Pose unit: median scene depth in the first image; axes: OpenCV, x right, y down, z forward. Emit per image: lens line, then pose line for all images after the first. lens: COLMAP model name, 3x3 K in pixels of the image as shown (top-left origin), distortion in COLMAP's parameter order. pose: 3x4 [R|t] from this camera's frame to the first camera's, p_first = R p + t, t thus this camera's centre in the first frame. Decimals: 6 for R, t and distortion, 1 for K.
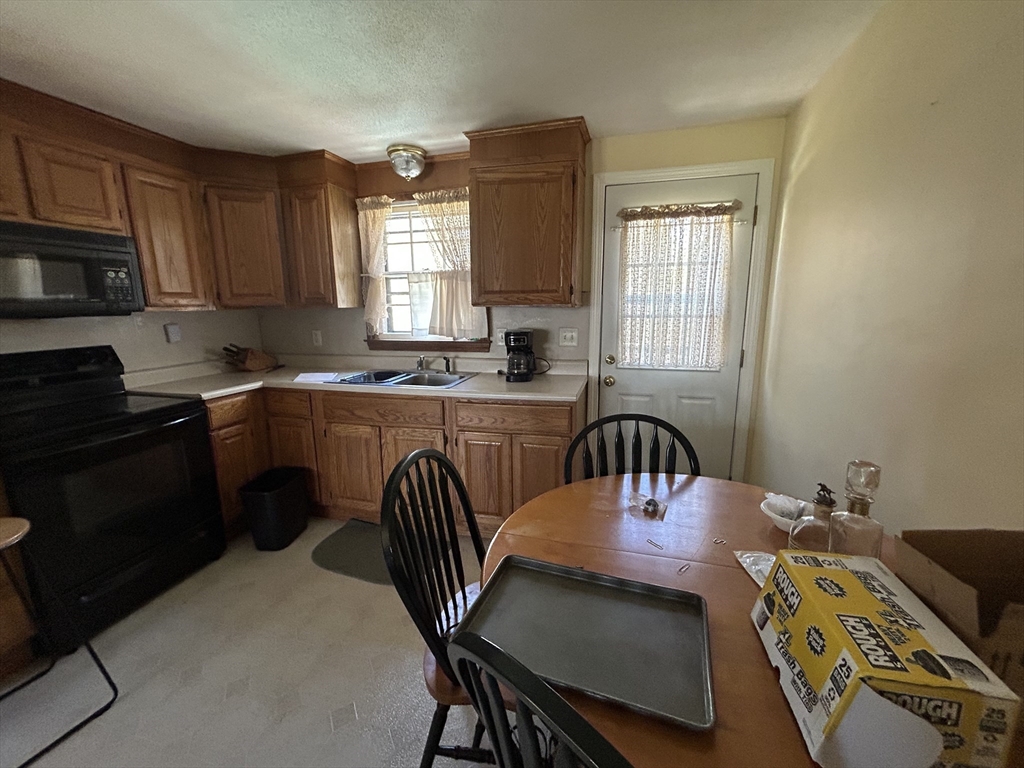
lens RADIAL K [[416.9, 0, 506.2], [0, 416.9, 383.5], [0, 0, 1]] dist [0.001377, 0.000664]
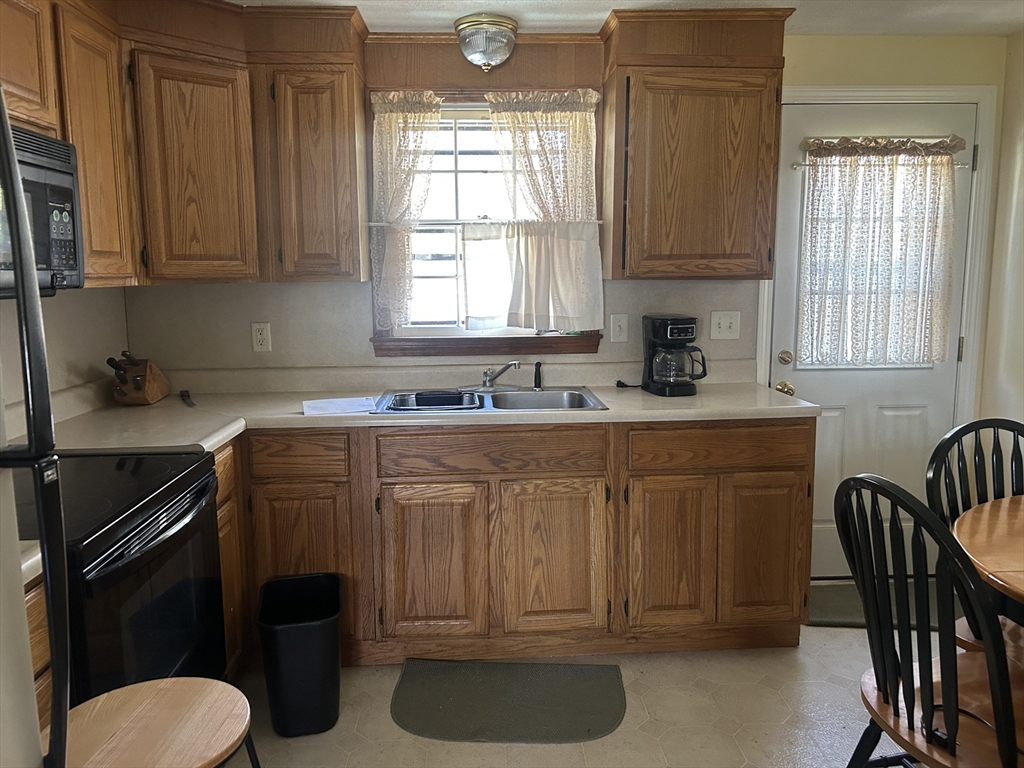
lens RADIAL K [[770.5, 0, 512.4], [0, 770.5, 377.7], [0, 0, 1]] dist [0.051509, -0.047923]
pose [[0.950442, -0.039162, 0.308425, -0.584491], [0.056678, 0.997236, -0.048034, 0.010259], [-0.305692, 0.063134, 0.950035, -0.048202]]
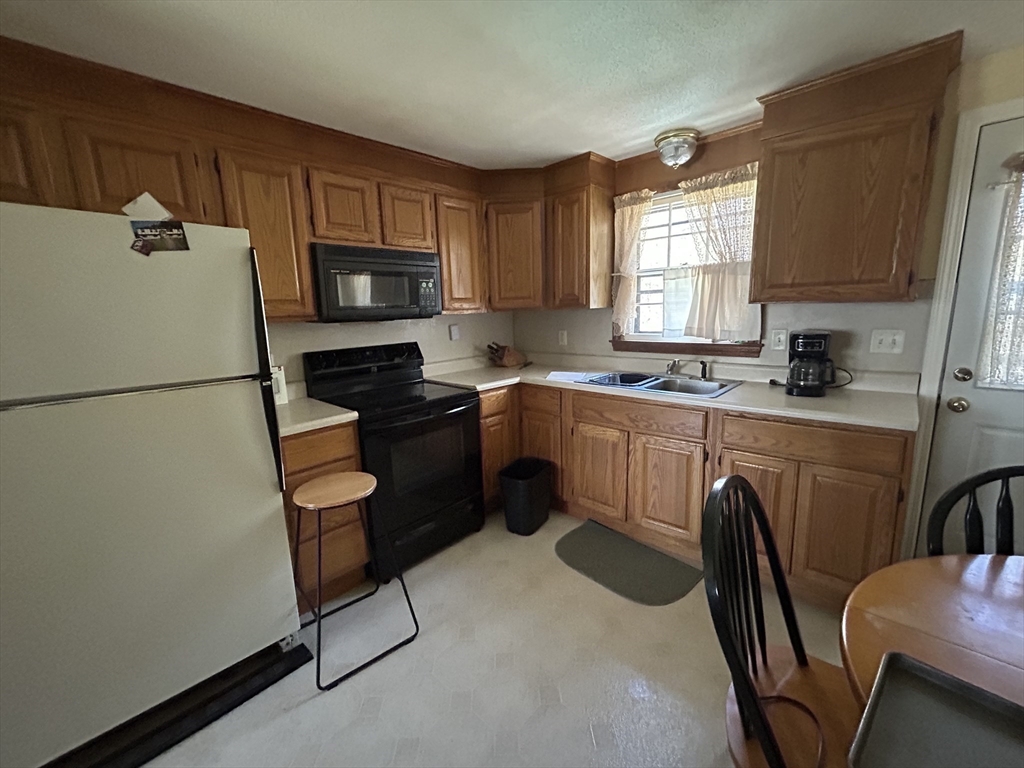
lens RADIAL K [[416.9, 0, 510.3], [0, 416.9, 384.1], [0, 0, 1]] dist [0.001377, 0.000664]
pose [[0.885837, 0.065125, -0.459404, -0.108749], [-0.063416, 0.997803, 0.019169, -0.006919], [0.459643, 0.012153, 0.888020, 0.022147]]
